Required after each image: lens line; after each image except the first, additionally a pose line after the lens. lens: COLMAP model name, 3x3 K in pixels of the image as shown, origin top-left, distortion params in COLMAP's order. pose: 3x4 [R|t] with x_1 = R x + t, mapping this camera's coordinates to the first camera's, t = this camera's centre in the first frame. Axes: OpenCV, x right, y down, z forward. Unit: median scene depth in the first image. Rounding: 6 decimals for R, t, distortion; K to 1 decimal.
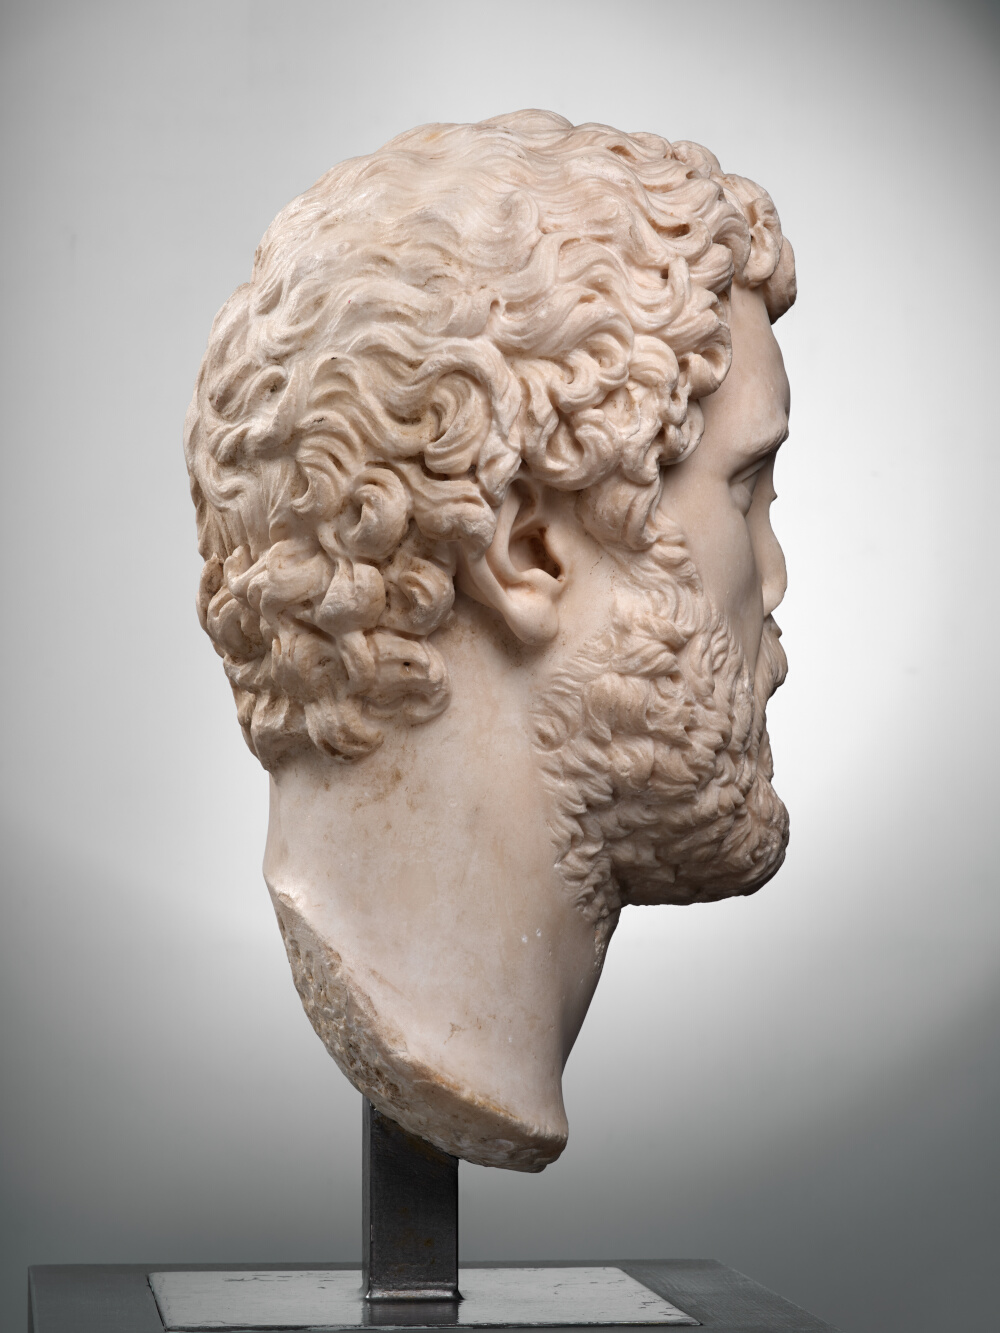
lens RADIAL K [[2451.7, 0, 500.0], [0, 2451.7, 666.5], [0, 0, 1]] dist [0.012697, -0.043953]
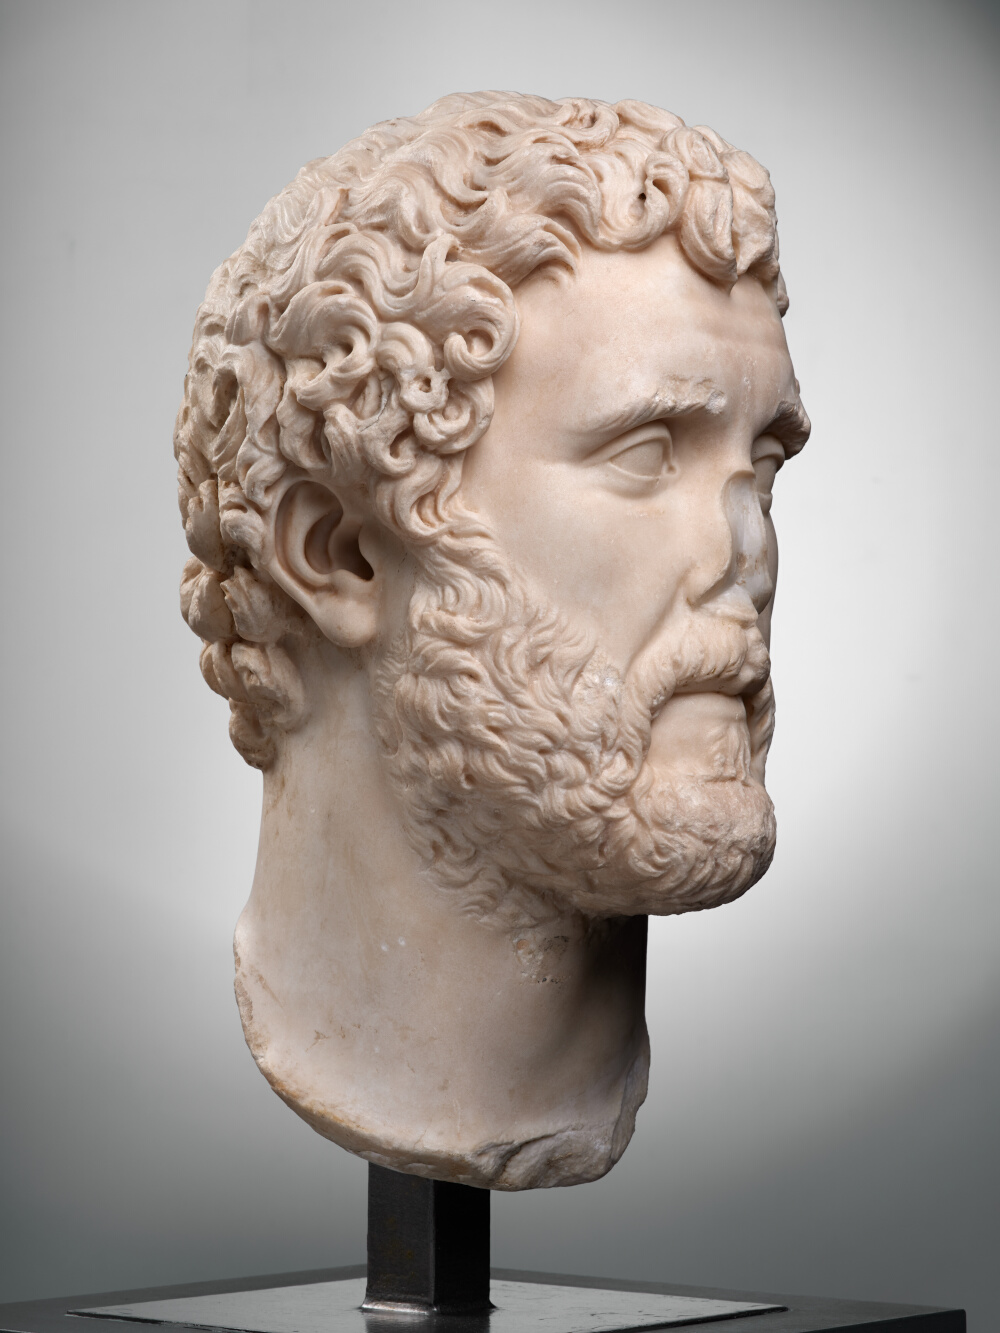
lens RADIAL K [[2451.7, 0, 500.0], [0, 2451.7, 666.5], [0, 0, 1]] dist [0.012697, -0.043953]
pose [[0.864779, -0.039678, -0.500583, 0.547553], [0.038910, 0.999171, -0.011980, 0.012715], [0.500644, -0.009118, 0.865605, 0.178379]]
